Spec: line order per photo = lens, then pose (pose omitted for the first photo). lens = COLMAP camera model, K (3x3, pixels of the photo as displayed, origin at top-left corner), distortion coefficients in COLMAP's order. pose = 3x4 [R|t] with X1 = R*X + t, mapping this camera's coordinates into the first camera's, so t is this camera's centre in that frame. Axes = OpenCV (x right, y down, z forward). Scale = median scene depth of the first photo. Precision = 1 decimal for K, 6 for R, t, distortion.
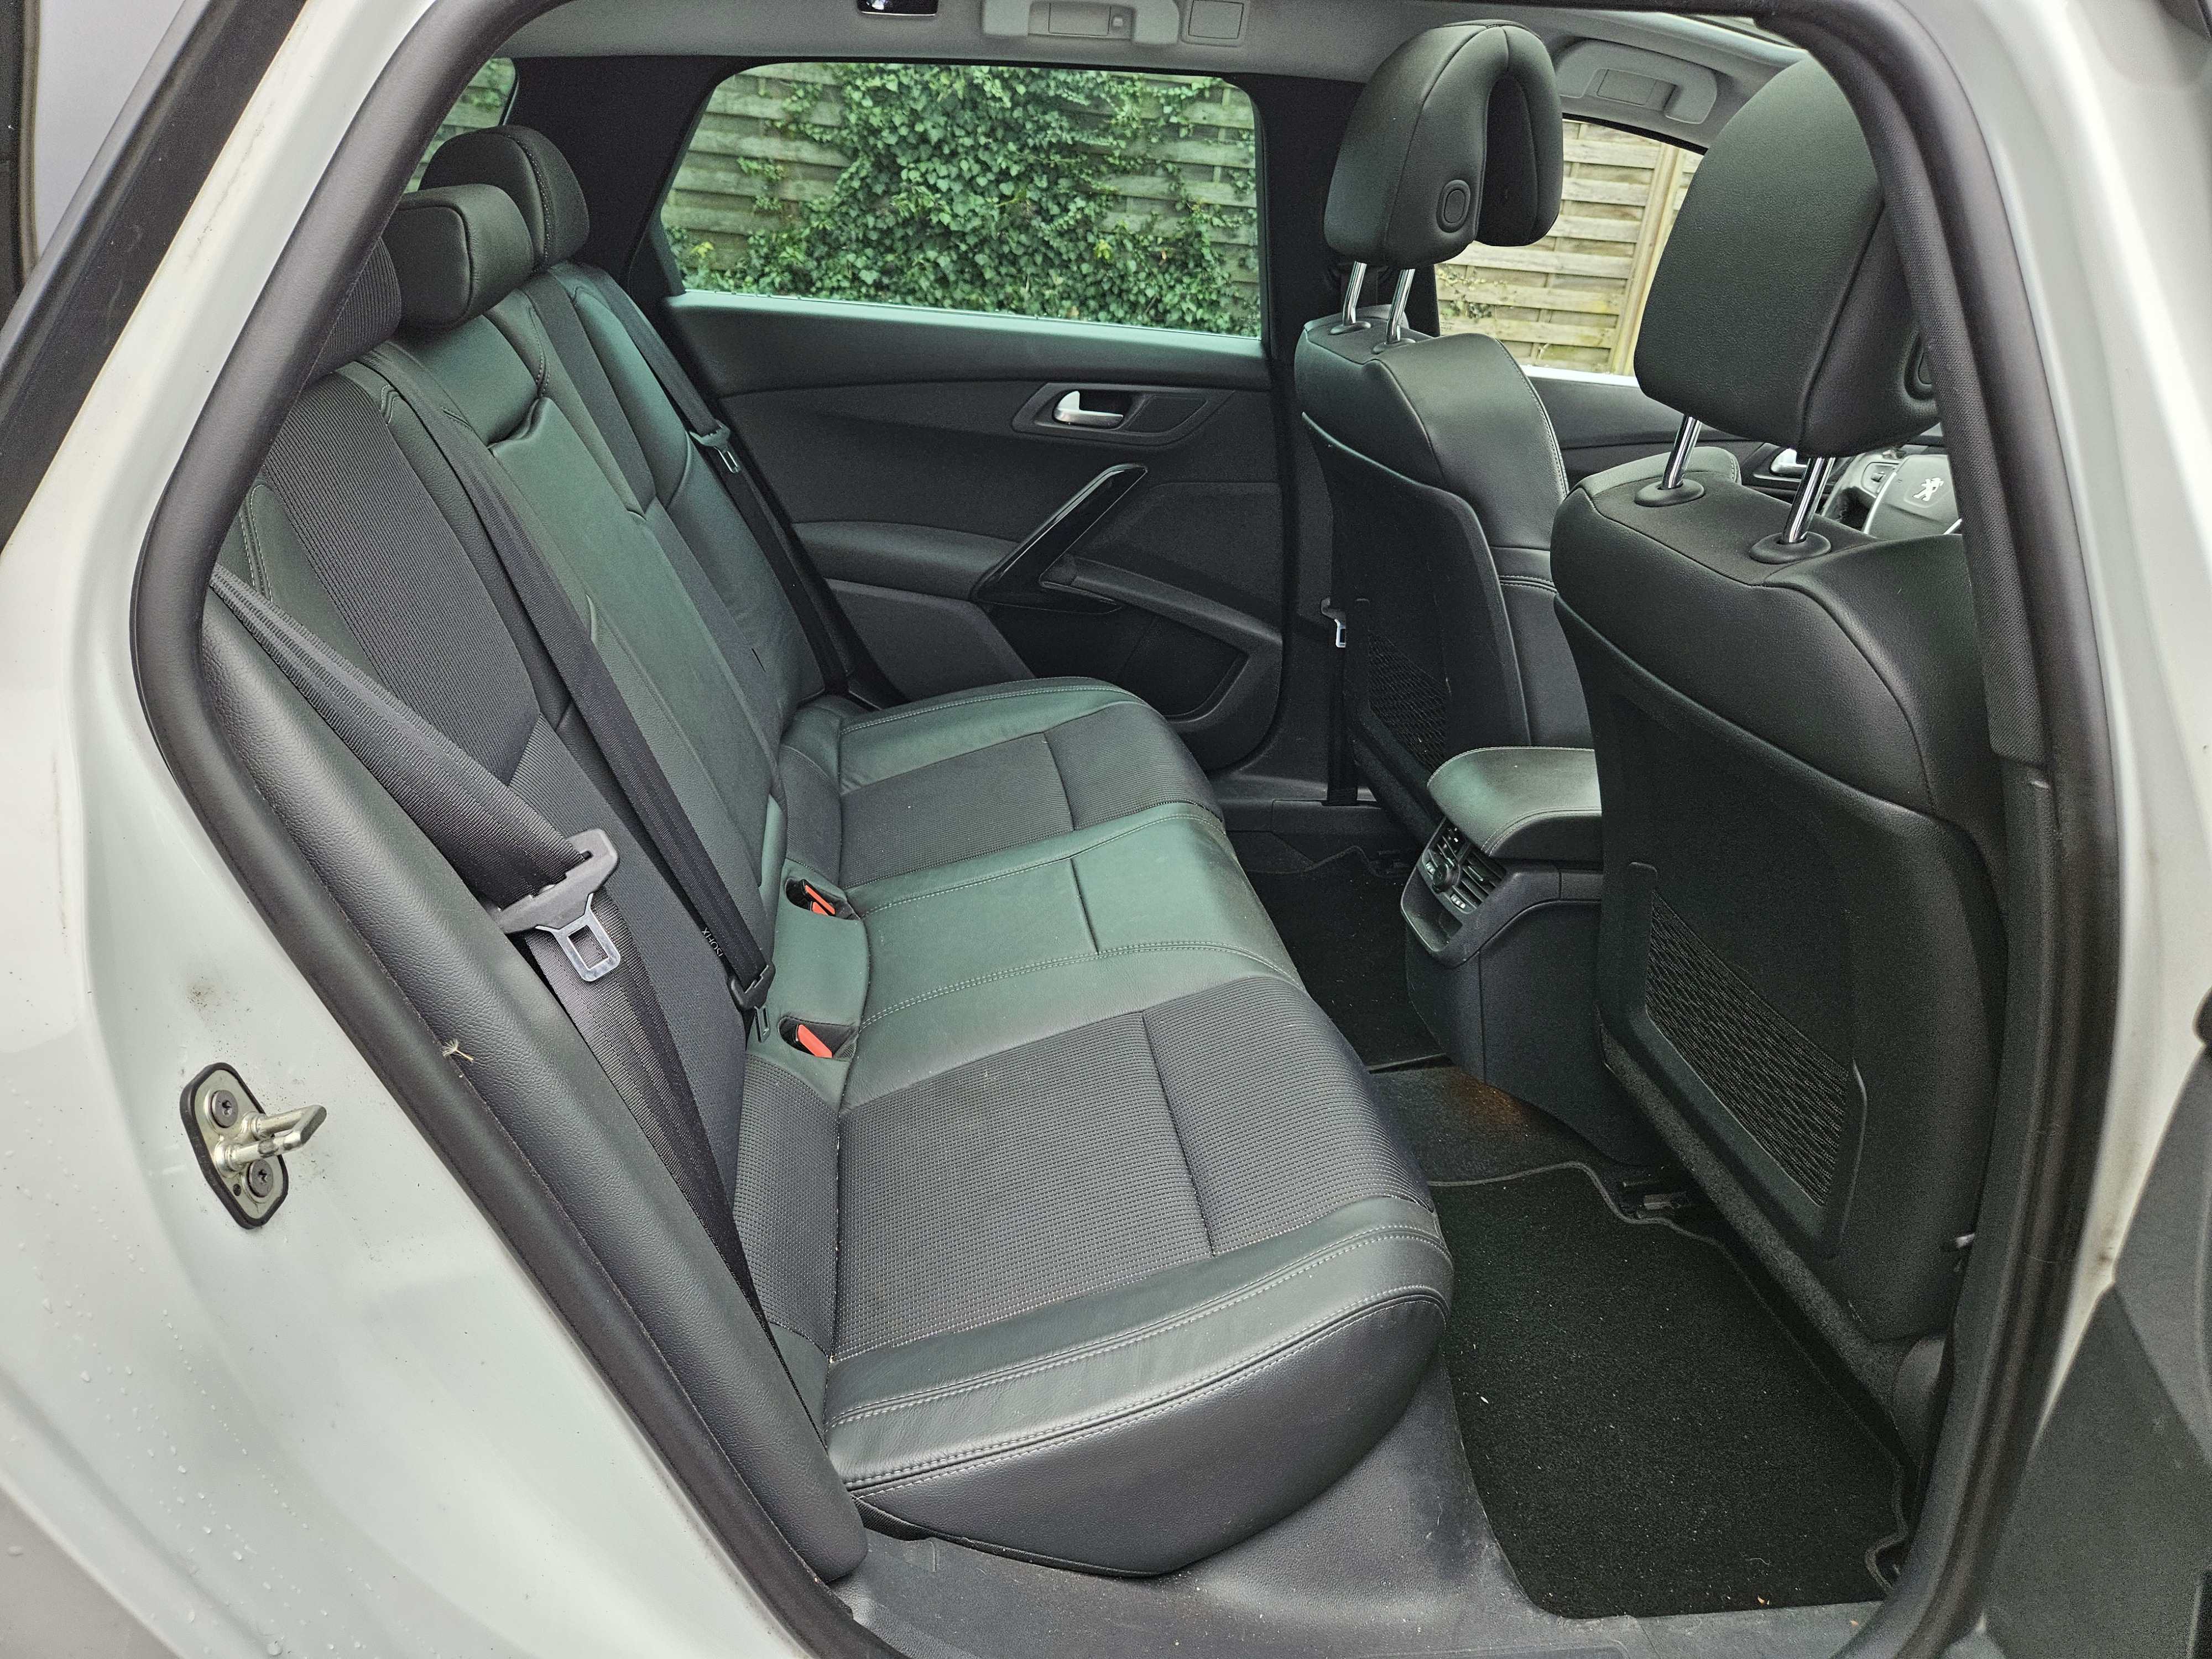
lens RADIAL K [[1480.1, 0, 1085.5], [0, 1480.1, 828.0], [0, 0, 1]] dist [0.058595, -0.044531]
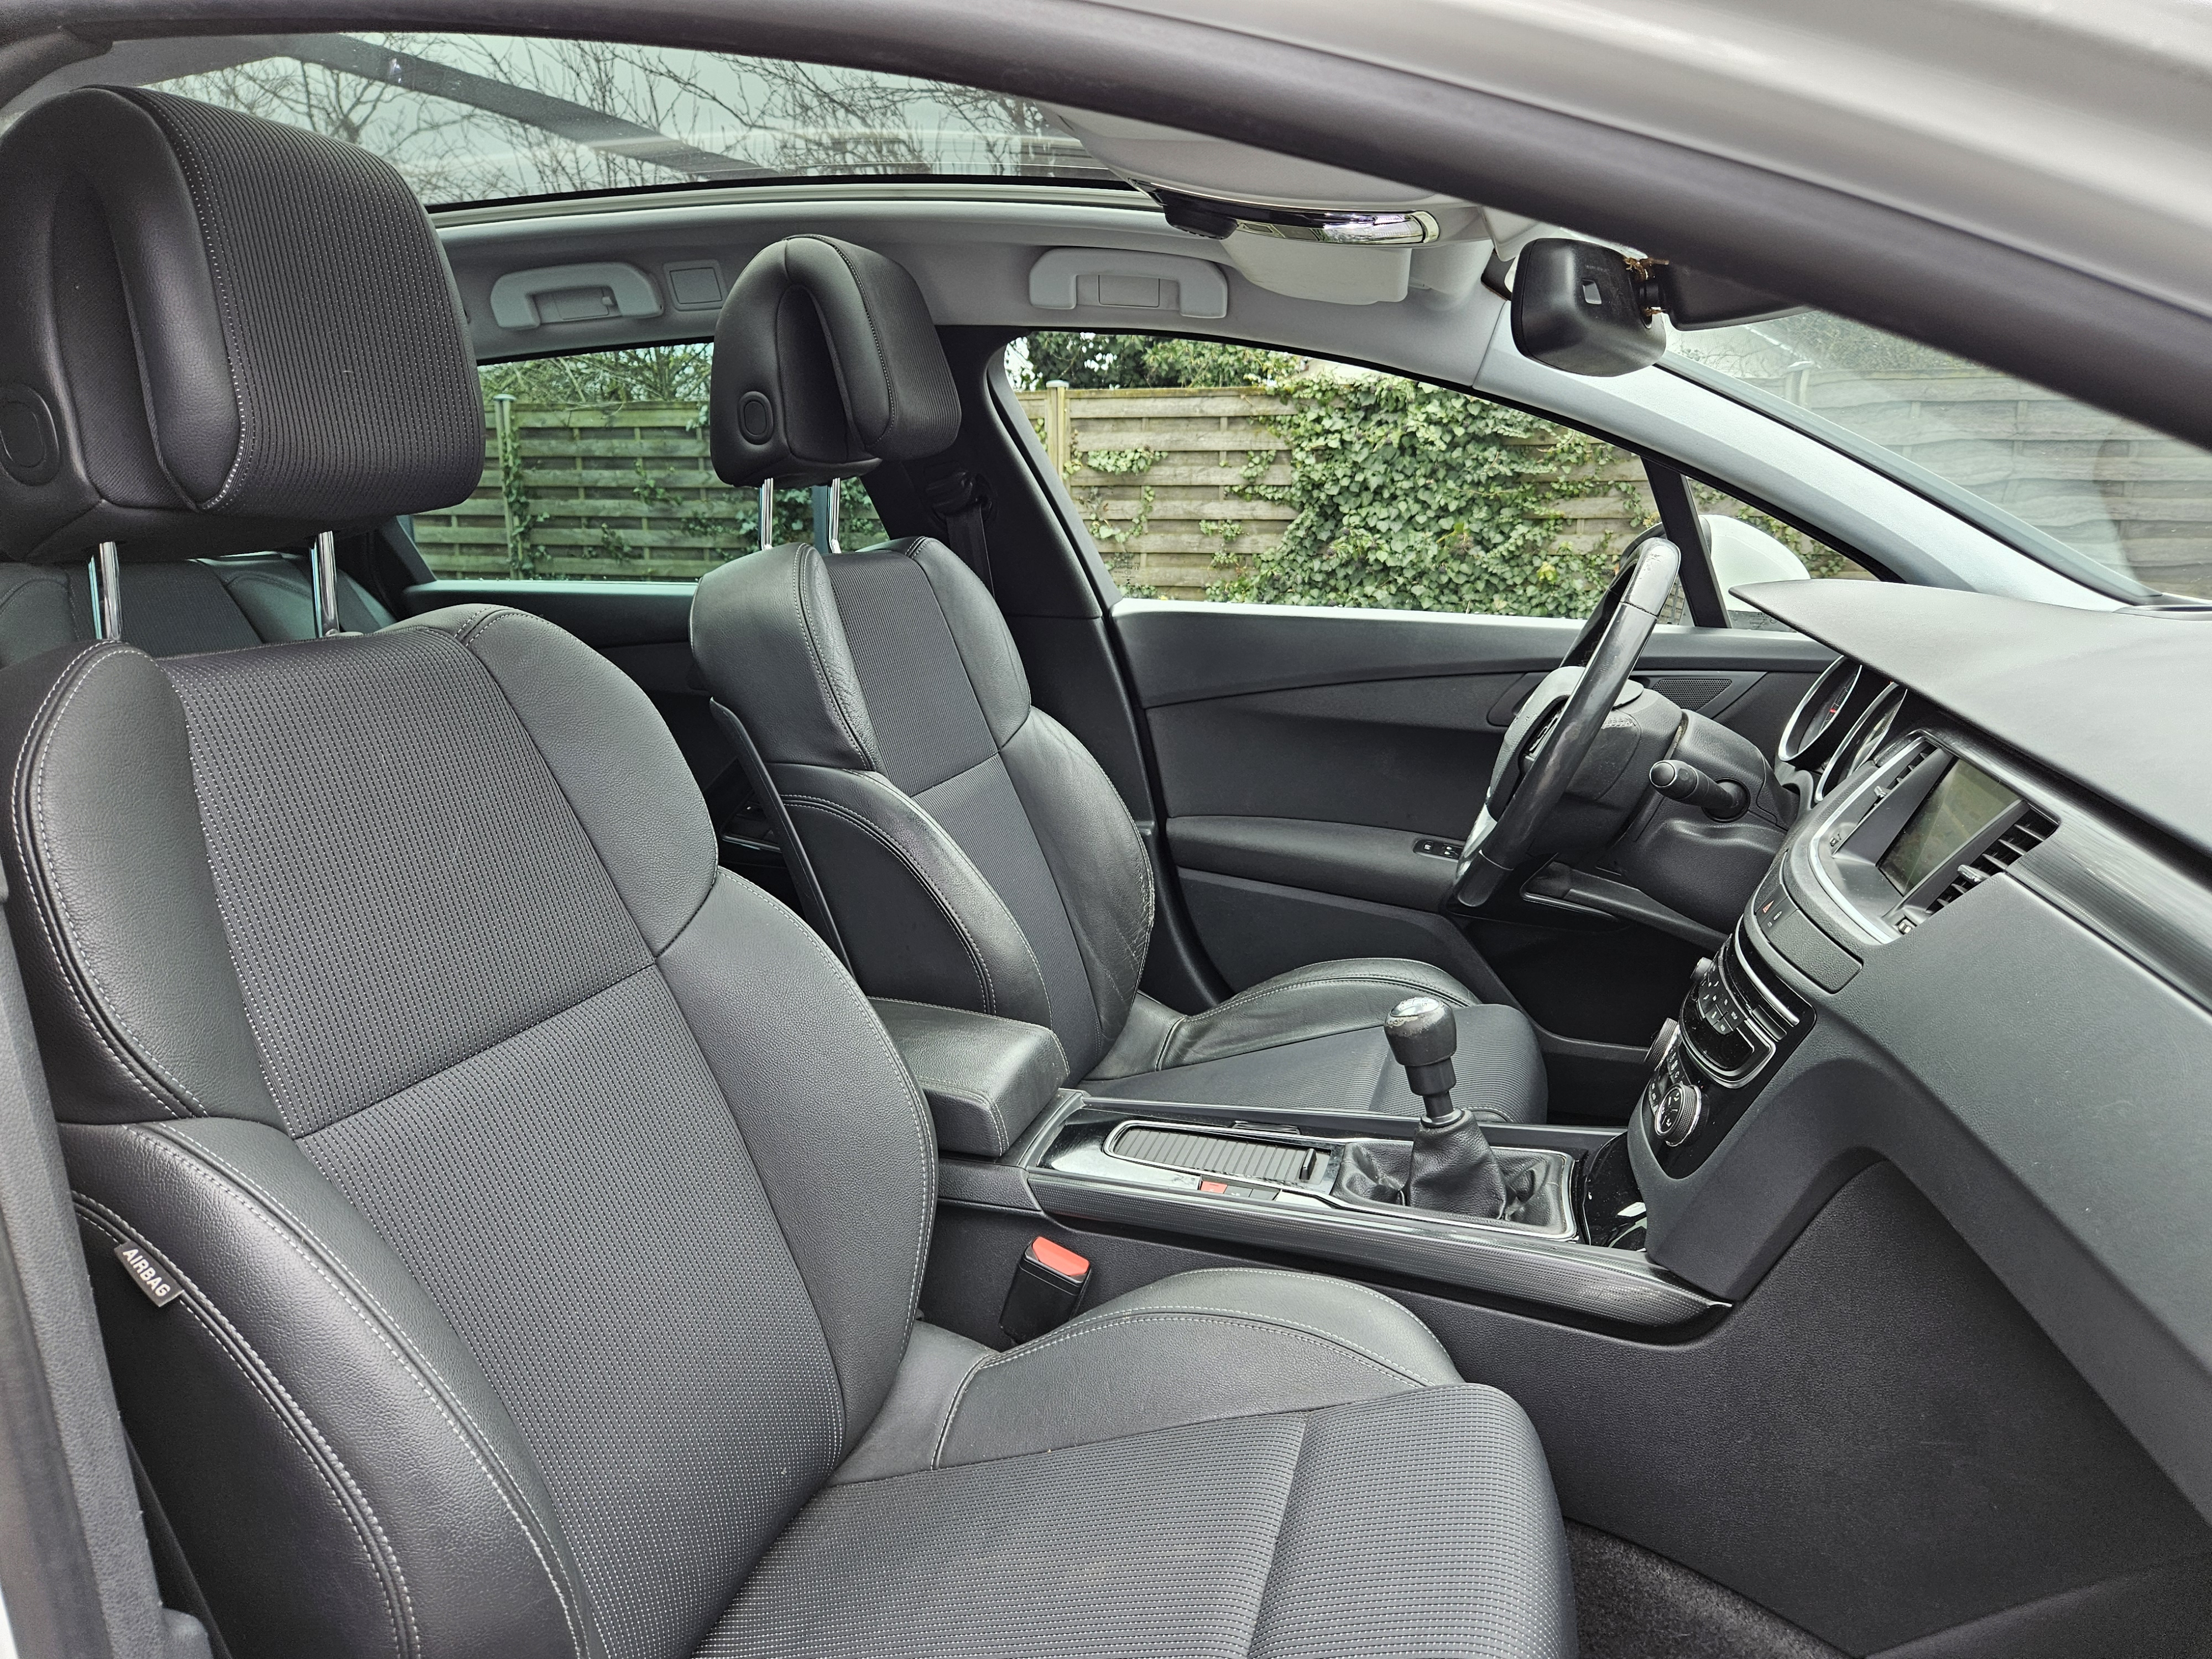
lens RADIAL K [[1480.1, 0, 1109.4], [0, 1480.1, 854.1], [0, 0, 1]] dist [0.058595, -0.044531]
pose [[0.901938, 0.004238, -0.431844, 0.182102], [-0.096325, 0.976735, -0.191597, 0.007396], [0.420985, 0.214406, 0.881363, 0.062524]]
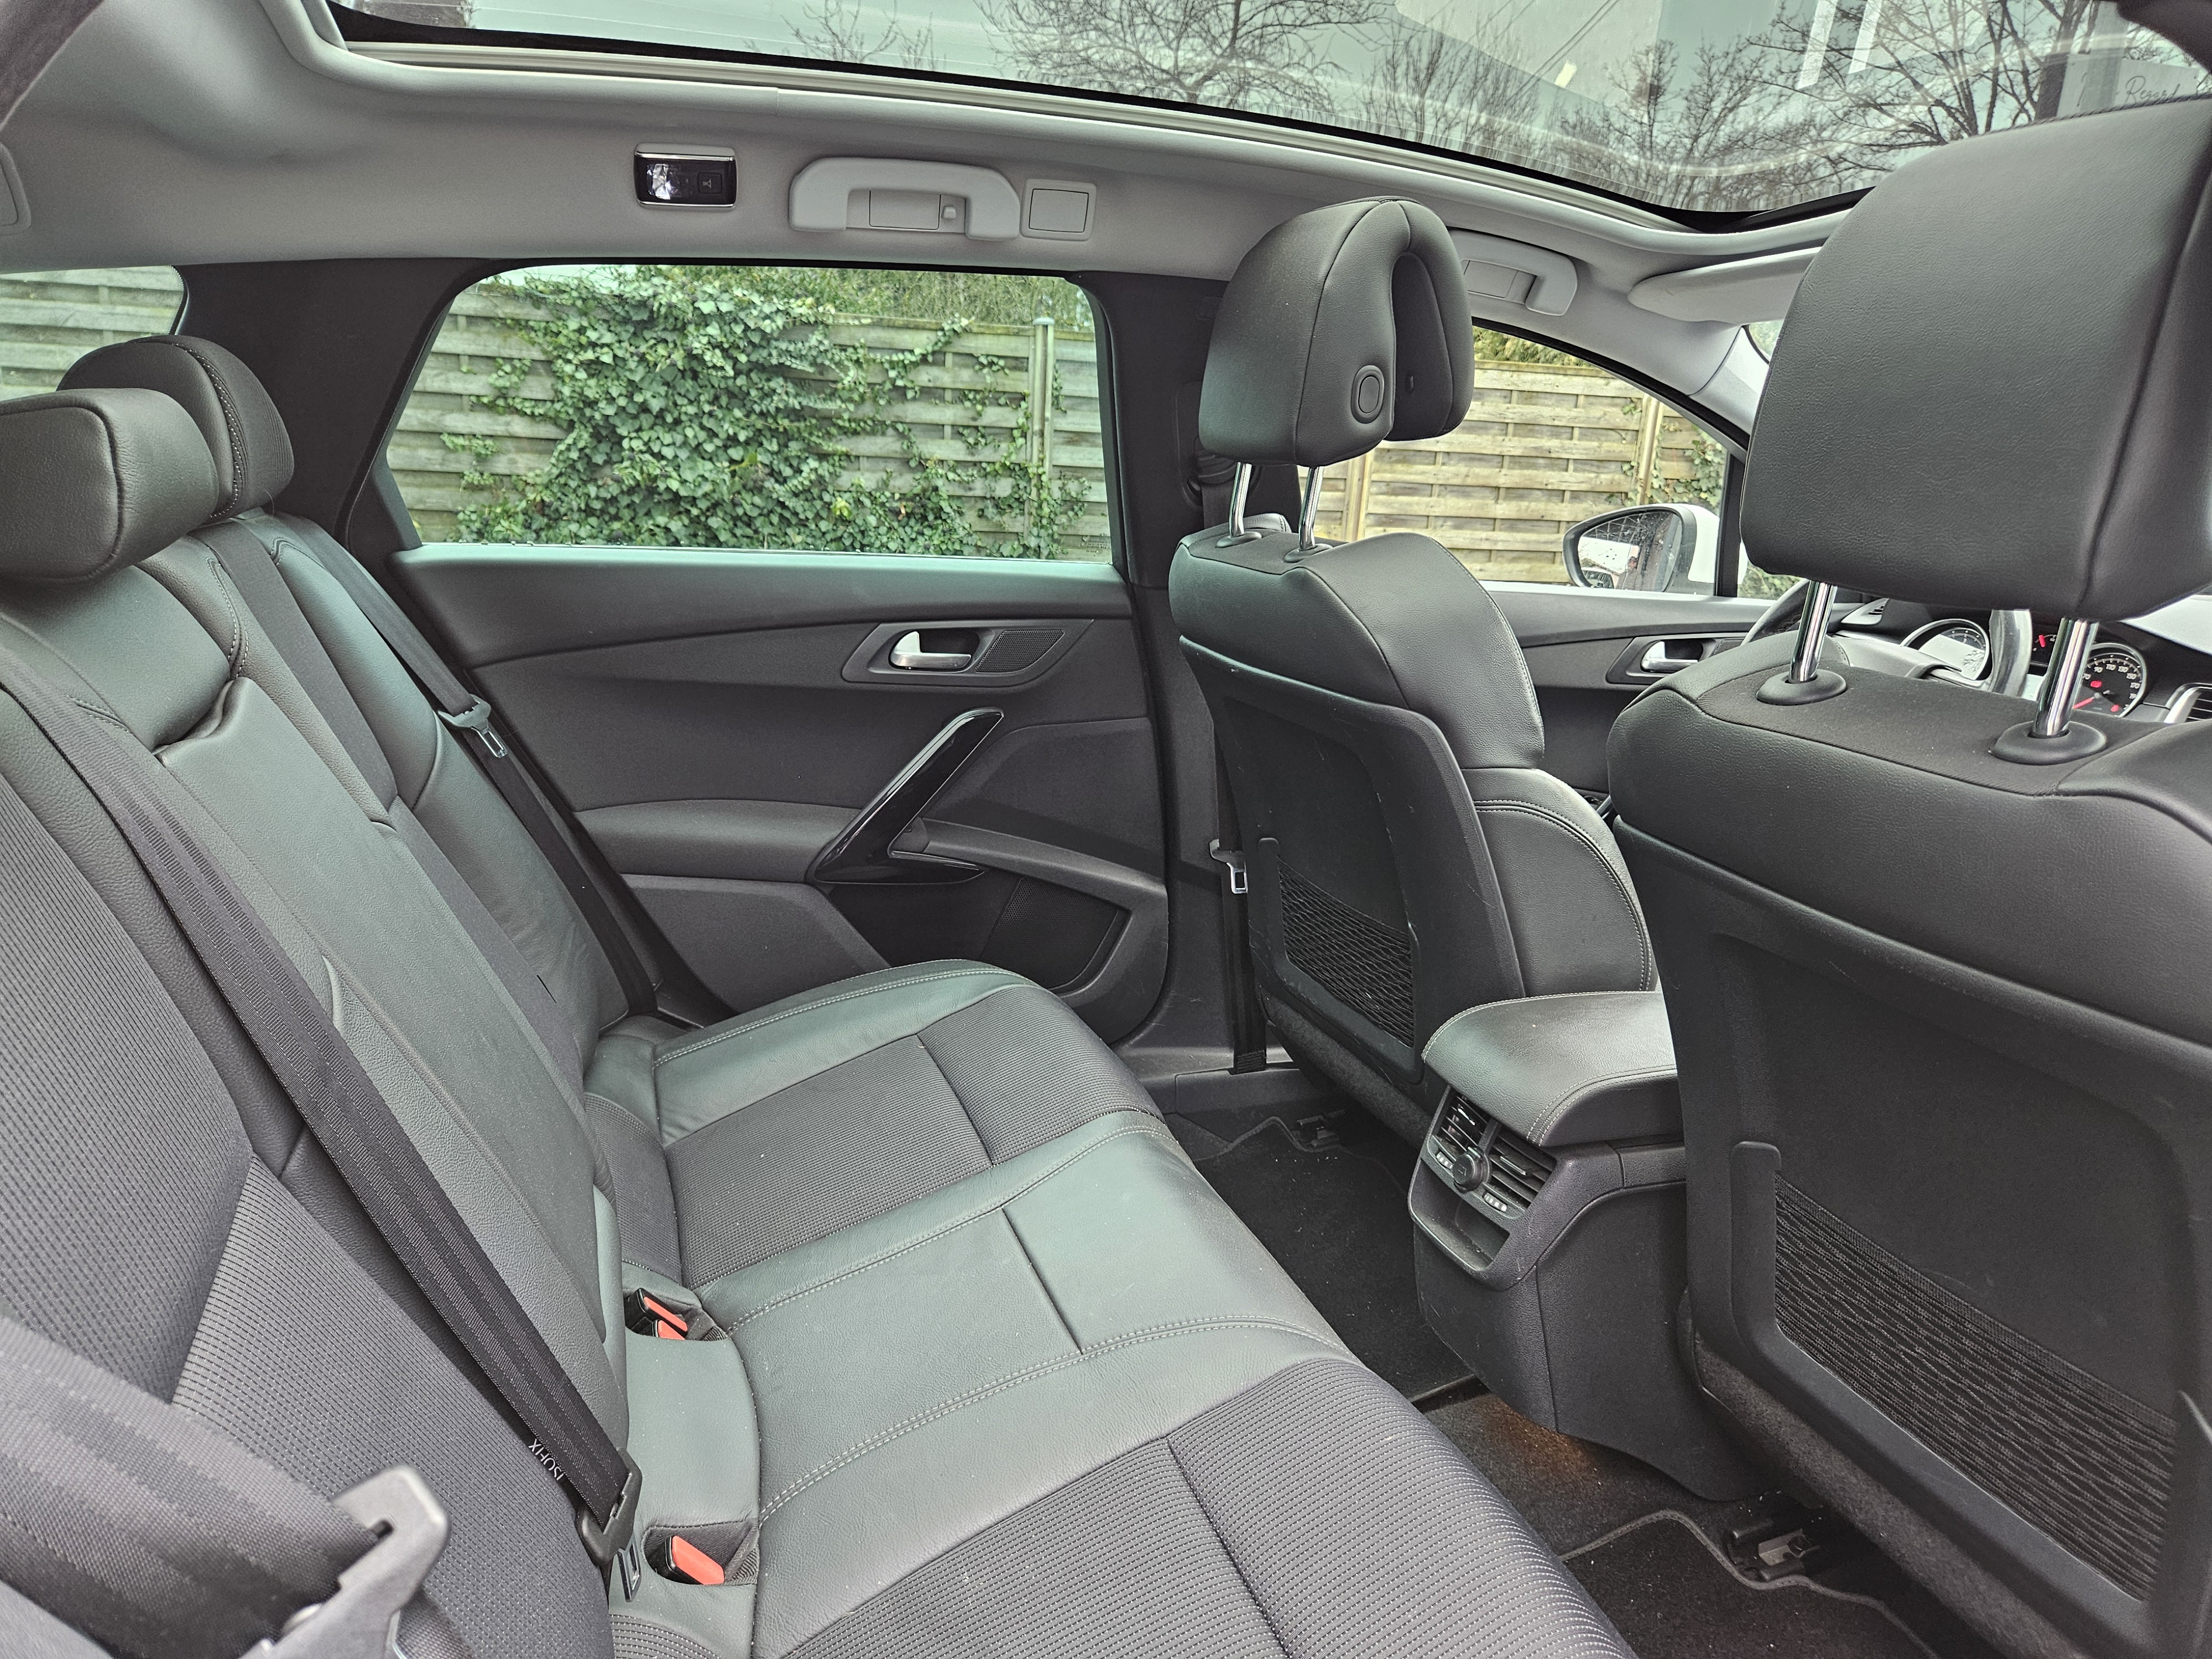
lens RADIAL K [[1480.1, 0, 1103.7], [0, 1480.1, 830.7], [0, 0, 1]] dist [0.058595, -0.044531]
pose [[0.978630, -0.091606, 0.184099, -0.019469], [0.119396, 0.982050, -0.146024, -0.012541], [-0.167418, 0.164884, 0.972000, 0.049352]]
